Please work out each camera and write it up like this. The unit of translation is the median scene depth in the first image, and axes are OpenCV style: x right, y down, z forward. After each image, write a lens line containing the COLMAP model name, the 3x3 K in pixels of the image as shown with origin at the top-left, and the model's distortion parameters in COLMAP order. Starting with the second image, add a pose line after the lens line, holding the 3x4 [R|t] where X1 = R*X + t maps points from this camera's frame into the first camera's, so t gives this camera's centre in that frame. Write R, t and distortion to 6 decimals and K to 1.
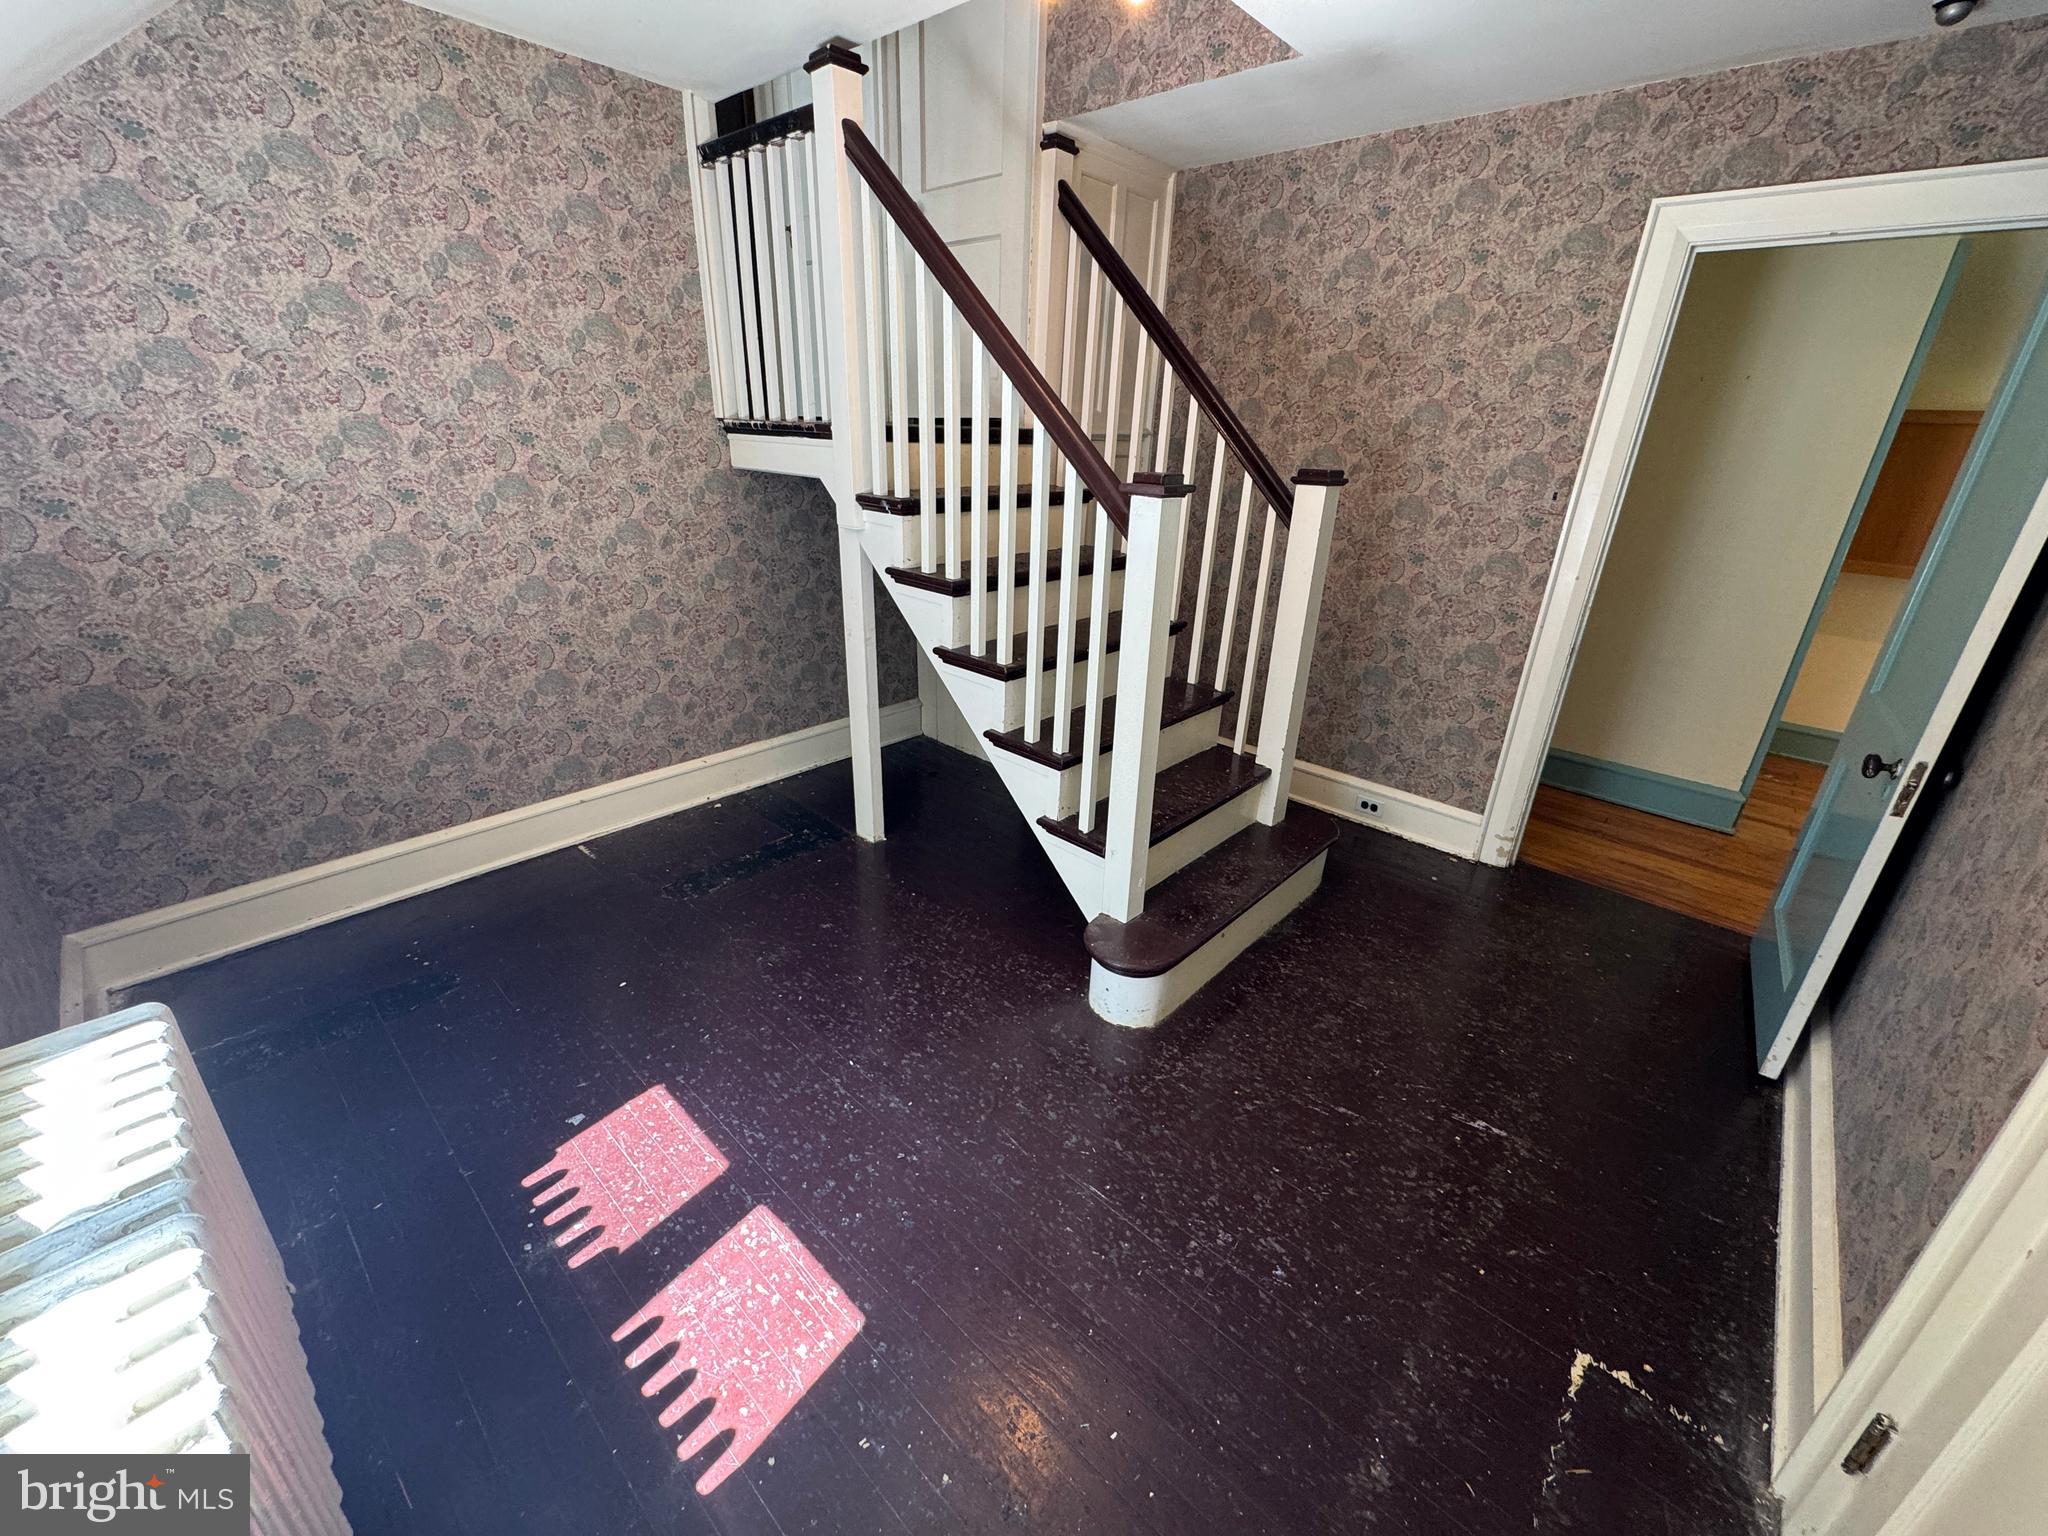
lens RADIAL K [[820.9, 0, 1021.4], [0, 820.9, 765.2], [0, 0, 1]] dist [-0.005066, 0.000425]
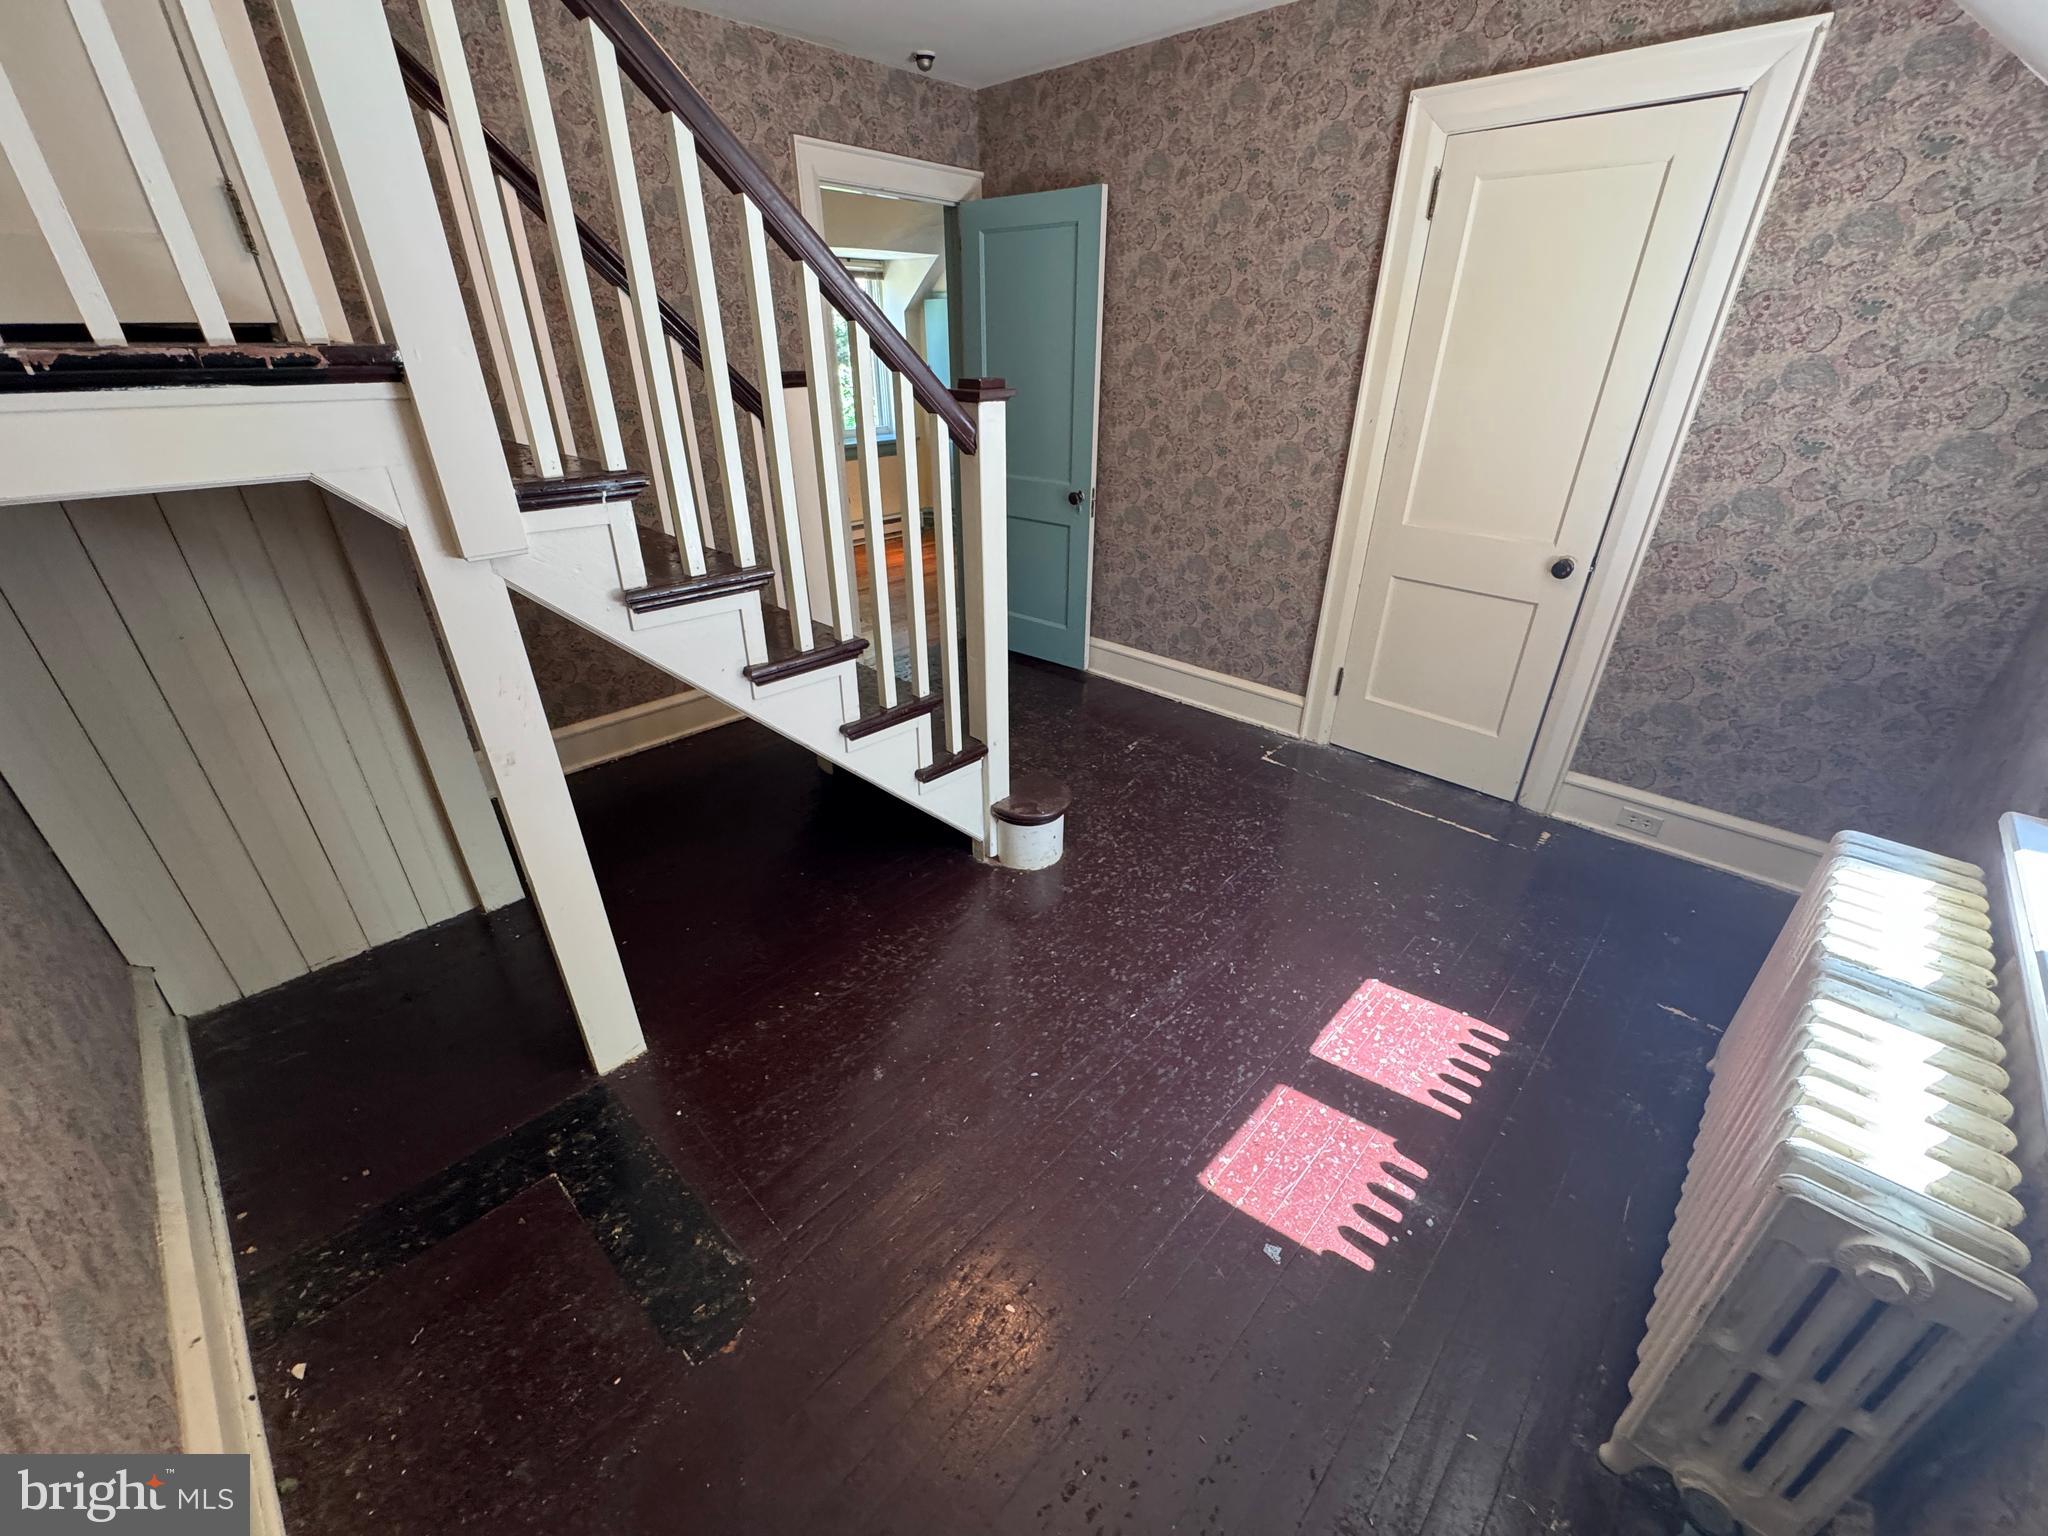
lens RADIAL K [[820.9, 0, 1023.8], [0, 820.9, 768.7], [0, 0, 1]] dist [-0.005066, 0.000425]
pose [[0.014706, -0.491203, 0.870921, -1.158233], [0.384381, 0.806861, 0.448582, -0.462576], [-0.923058, 0.328169, 0.200675, 1.037837]]
